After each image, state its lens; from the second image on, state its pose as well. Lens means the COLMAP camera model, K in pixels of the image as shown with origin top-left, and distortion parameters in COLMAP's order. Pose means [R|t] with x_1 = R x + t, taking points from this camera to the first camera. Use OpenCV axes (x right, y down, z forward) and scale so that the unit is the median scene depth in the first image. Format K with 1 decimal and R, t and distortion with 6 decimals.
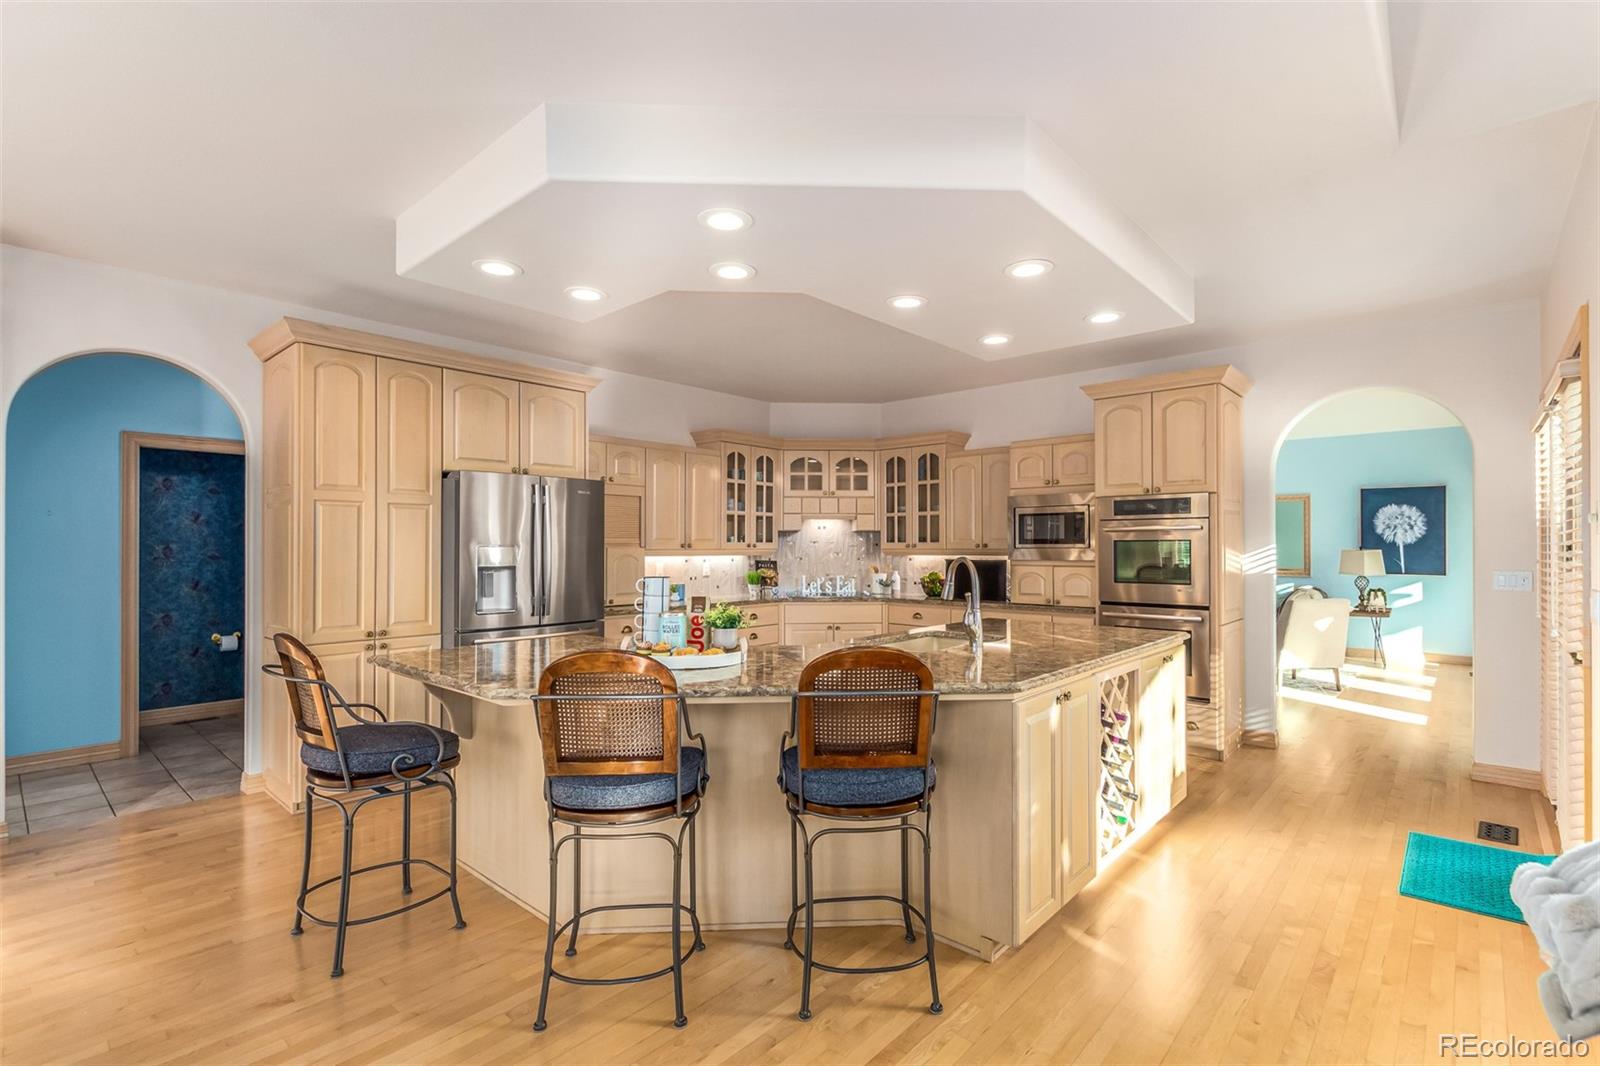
lens RADIAL K [[737.9, 0, 816.7], [0, 737.9, 544.8], [0, 0, 1]] dist [0.003739, 0.000384]
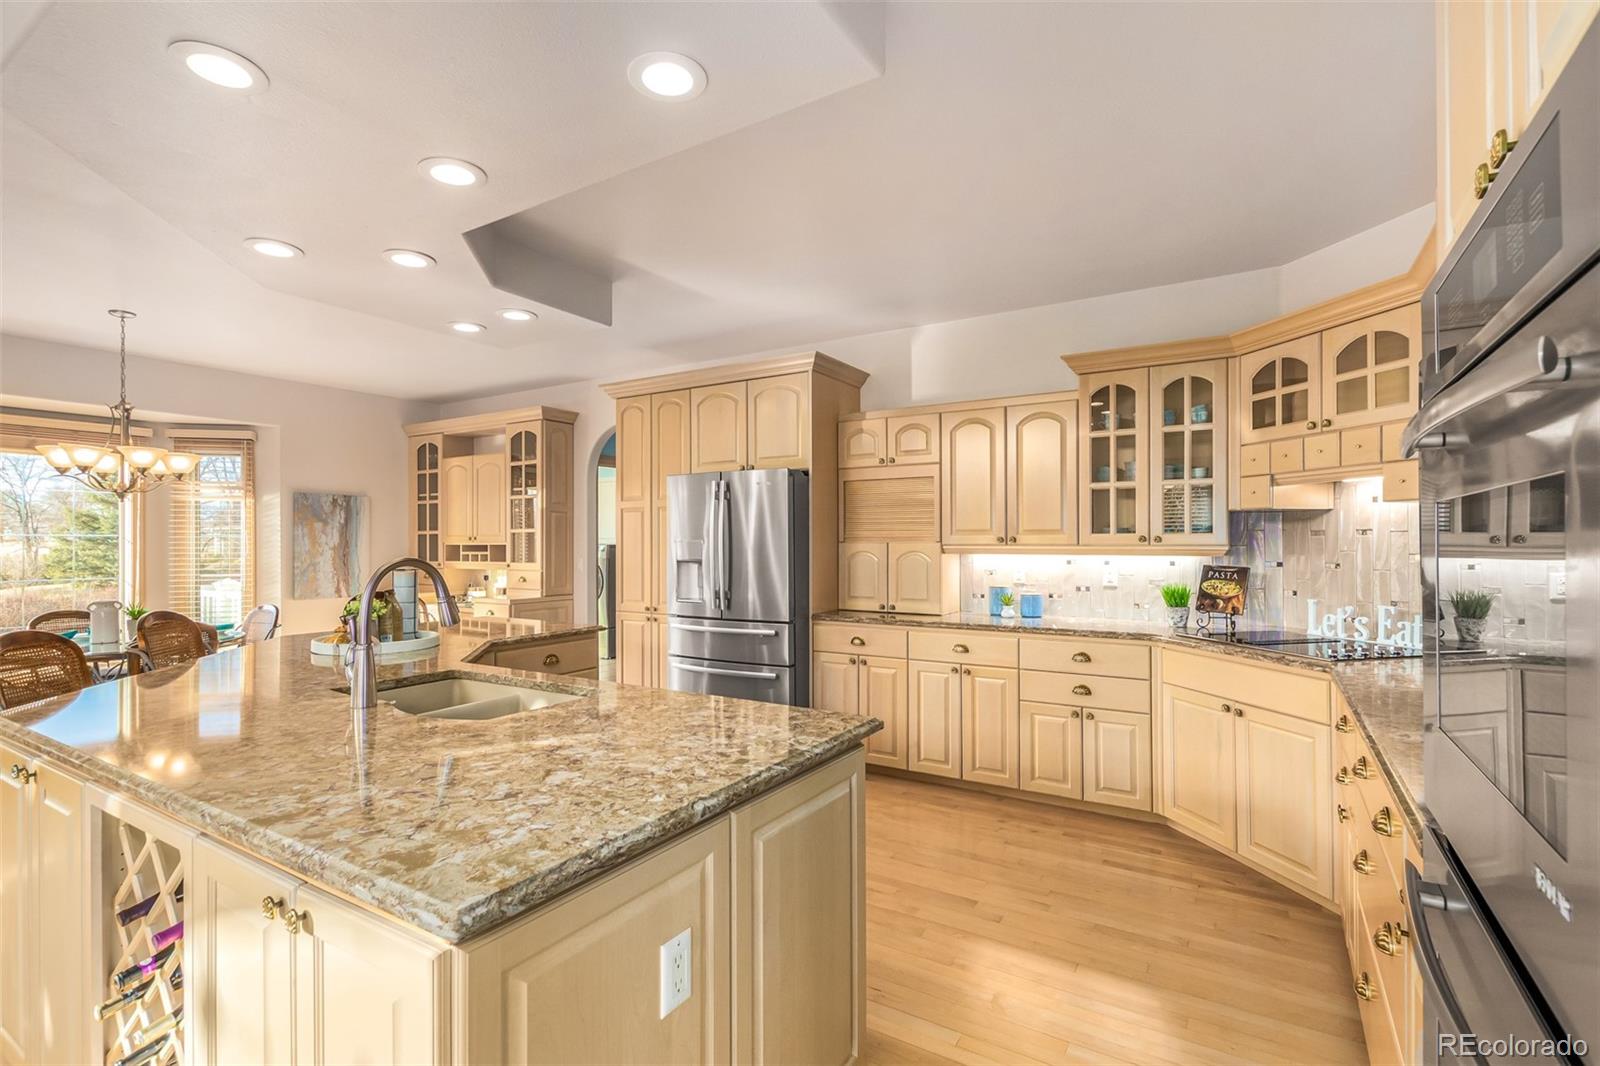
lens RADIAL K [[737.9, 0, 816.7], [0, 737.9, 544.8], [0, 0, 1]] dist [0.003739, 0.000384]
pose [[0.170077, 0.002760, -0.985427, 0.430981], [0.003889, 0.999986, 0.003472, 0.002608], [0.985423, -0.004423, 0.170064, 0.629757]]
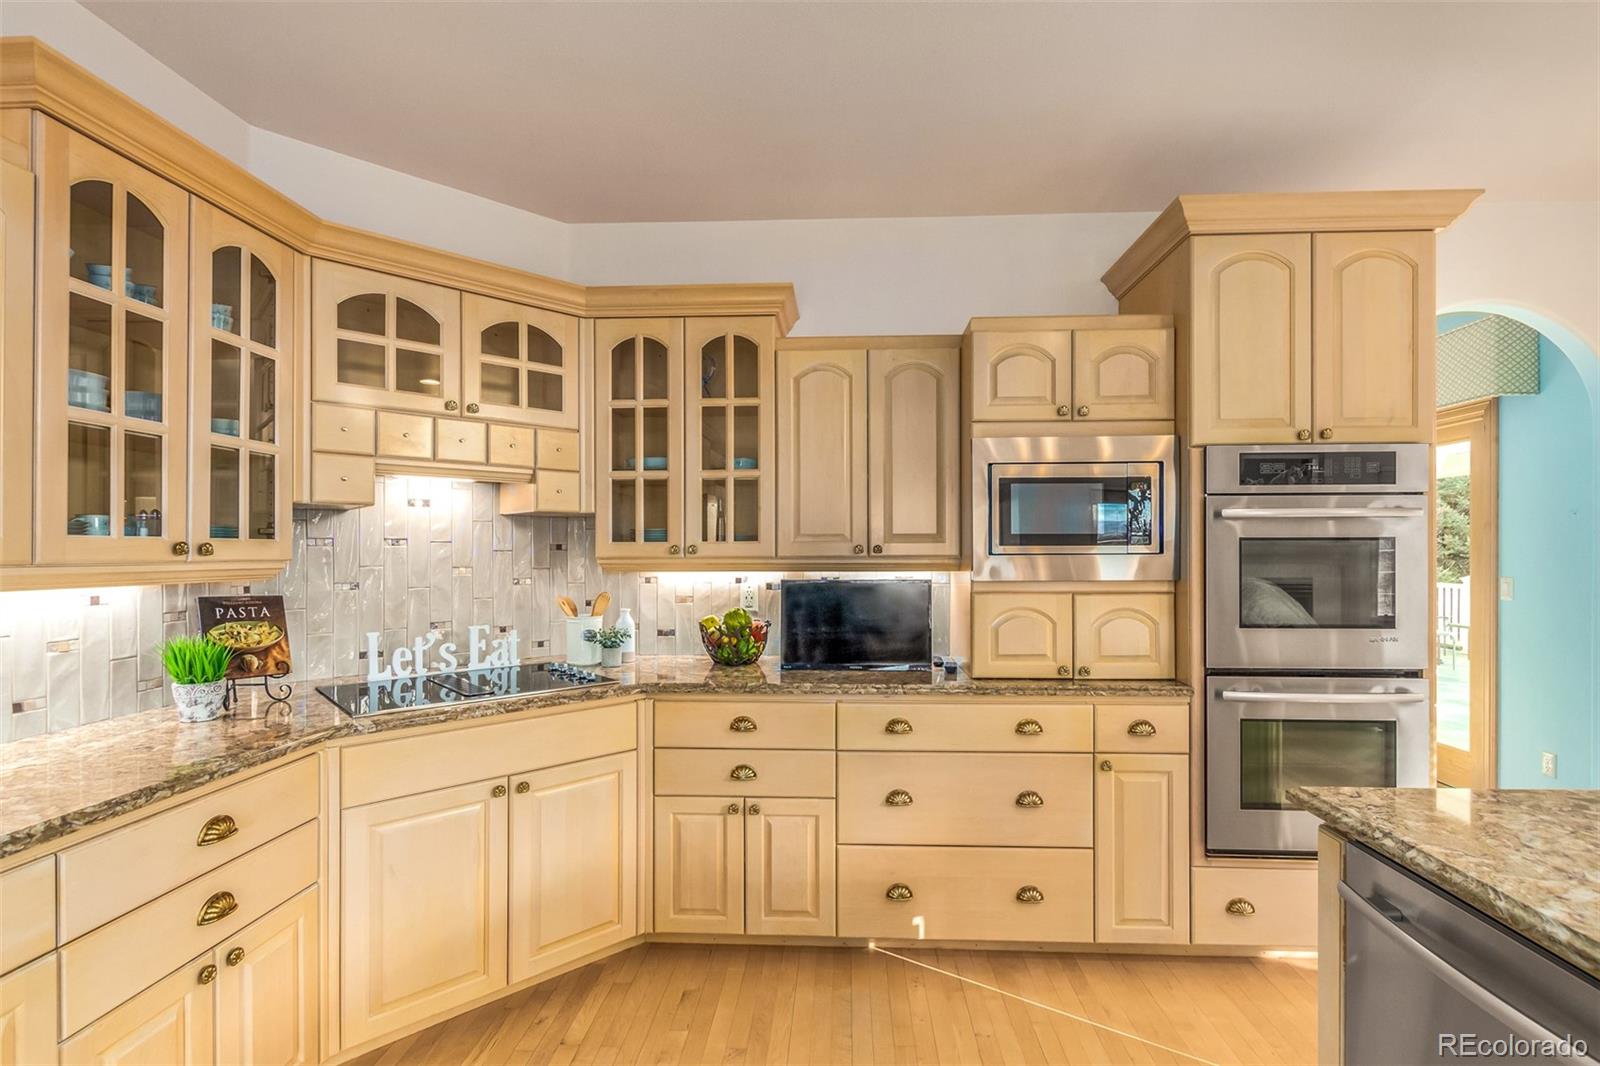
lens RADIAL K [[737.9, 0, 816.7], [0, 737.9, 544.8], [0, 0, 1]] dist [0.003739, 0.000384]
pose [[0.780262, 0.003696, 0.625442, -0.077357], [-0.000804, 0.999988, -0.004905, 0.000730], [-0.625453, 0.003324, 0.780255, 0.619728]]
